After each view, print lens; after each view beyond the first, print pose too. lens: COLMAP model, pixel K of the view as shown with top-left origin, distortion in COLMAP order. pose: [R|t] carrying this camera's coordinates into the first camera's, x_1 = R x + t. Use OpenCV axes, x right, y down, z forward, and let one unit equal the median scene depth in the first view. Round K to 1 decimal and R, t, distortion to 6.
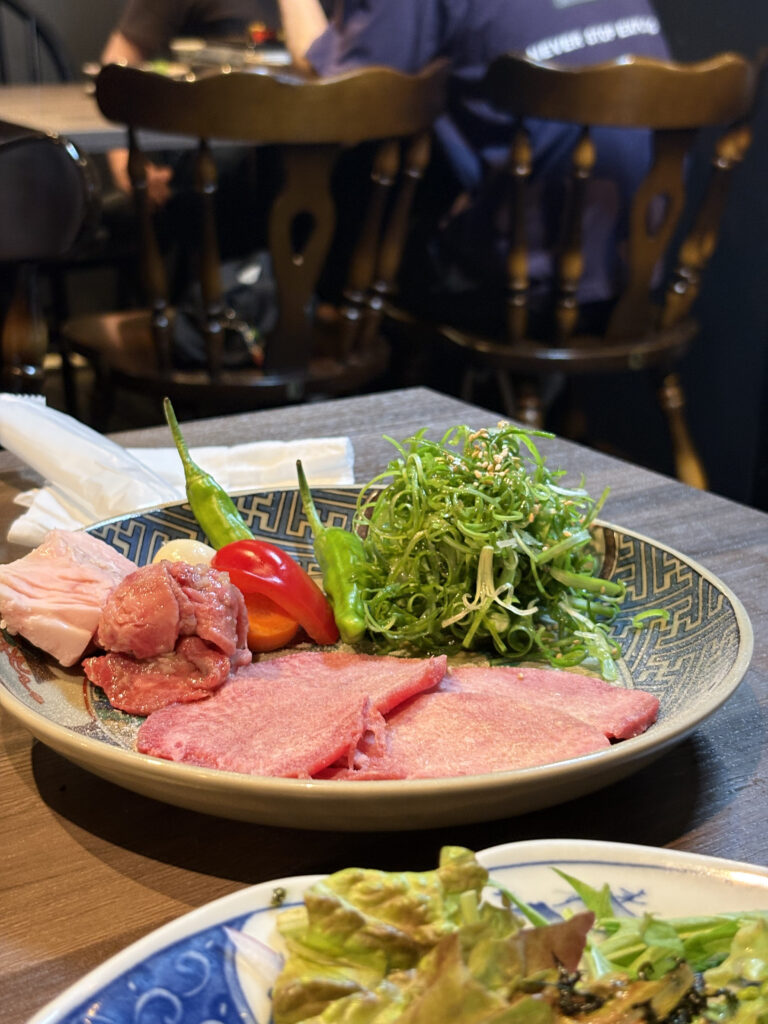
lens RADIAL K [[1553.1, 0, 384.0], [0, 1553.1, 512.0], [0, 0, 1]] dist [0.233819, -0.990085]
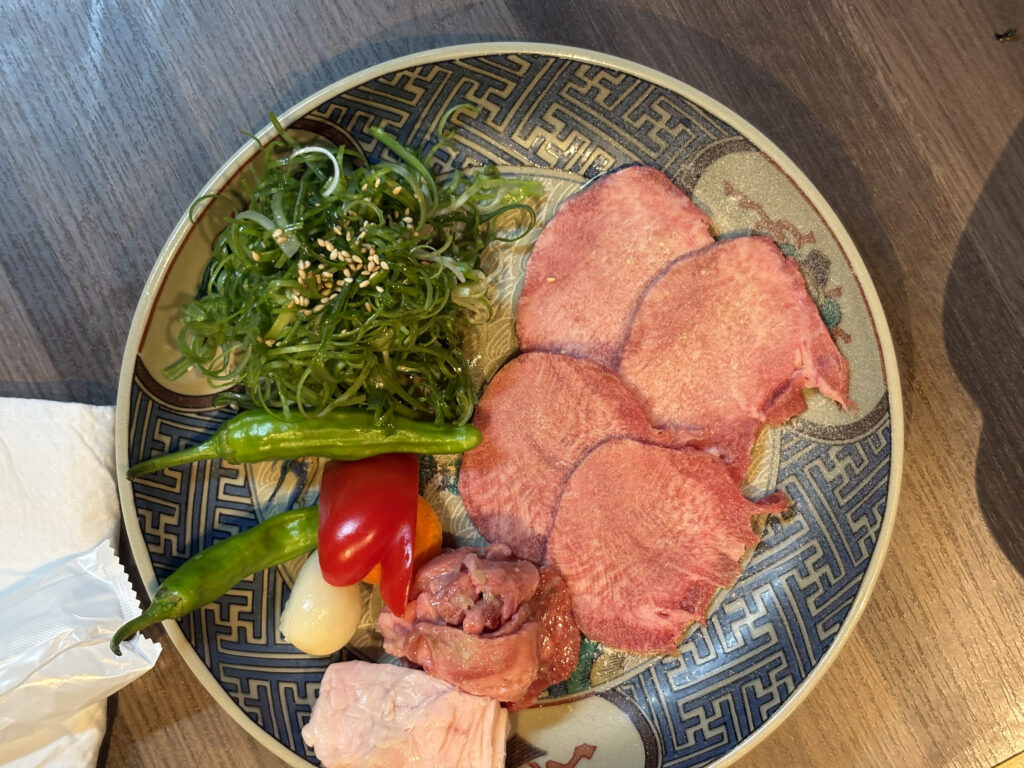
lens RADIAL K [[1553.1, 0, 512.0], [0, 1553.1, 384.0], [0, 0, 1]] dist [0.233819, -0.990085]
pose [[0.114931, -0.993297, 0.012359, 0.005343], [0.376765, 0.055099, 0.924669, -0.768011], [-0.919151, -0.101617, 0.380572, 0.580757]]
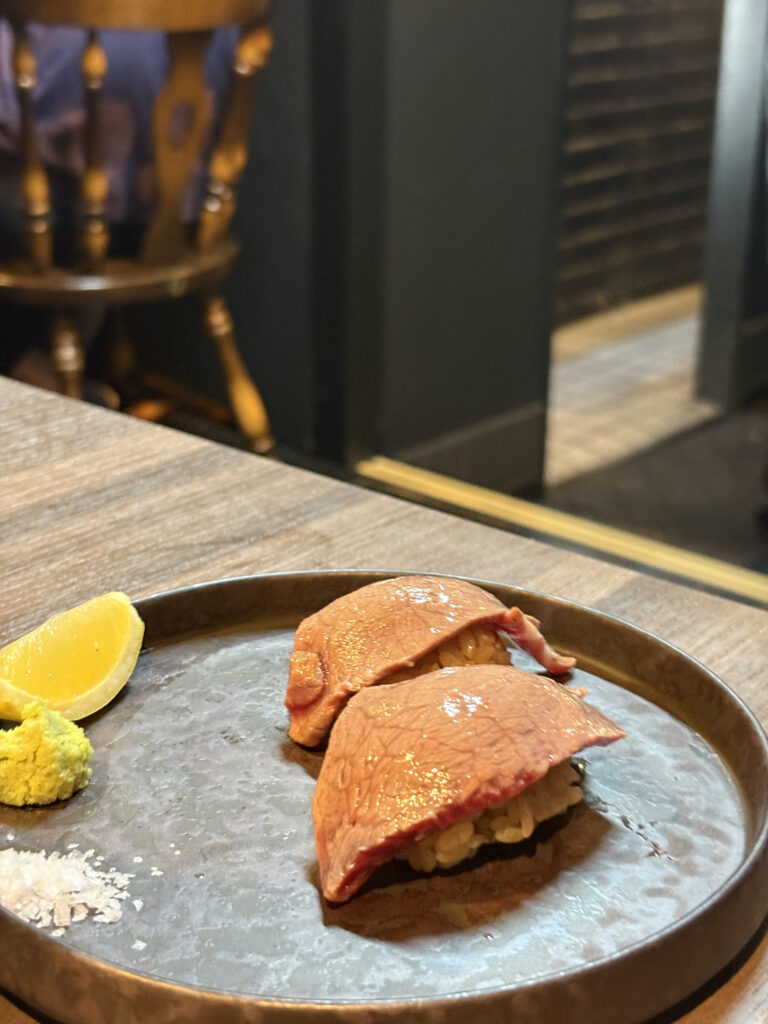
lens RADIAL K [[1553.1, 0, 384.0], [0, 1553.1, 512.0], [0, 0, 1]] dist [0.233819, -0.990085]
pose [[0.958163, -0.108204, 0.264981, 0.075350], [0.095225, 0.993561, 0.061389, -0.034981], [-0.269918, -0.033588, 0.962297, 0.276009]]
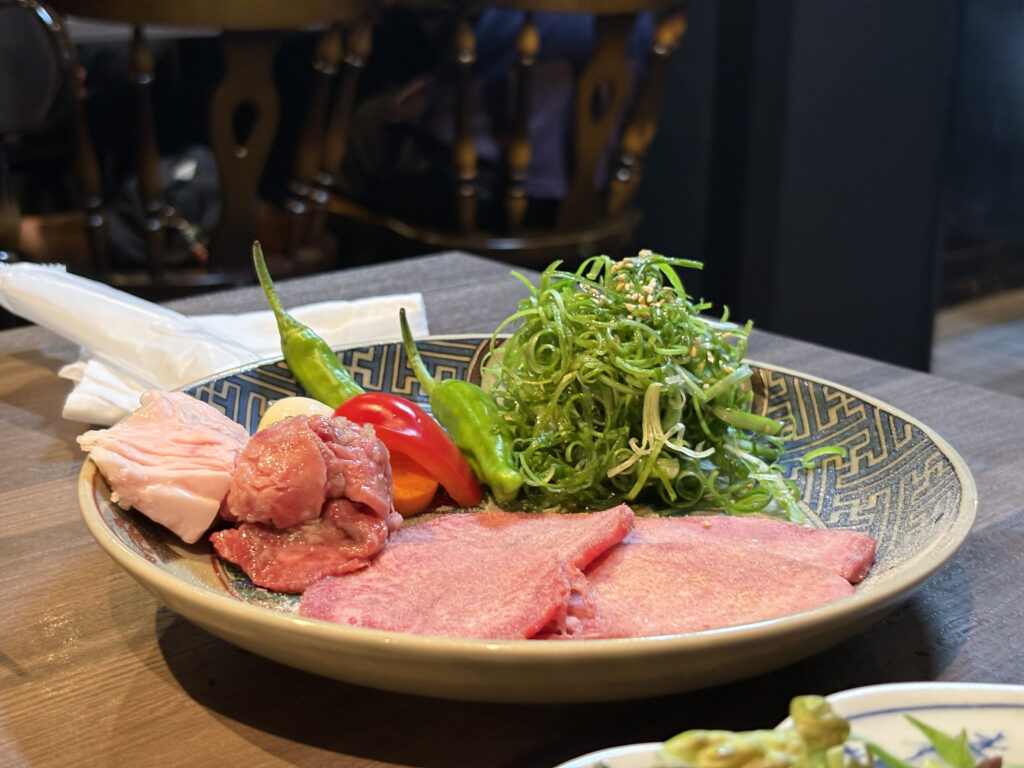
lens RADIAL K [[1553.1, 0, 512.0], [0, 1553.1, 384.0], [0, 0, 1]] dist [0.233819, -0.990085]
pose [[0.988640, -0.045528, 0.143245, -0.135207], [0.049083, 0.998566, -0.021378, 0.035492], [-0.142066, 0.028166, 0.989456, 0.117965]]
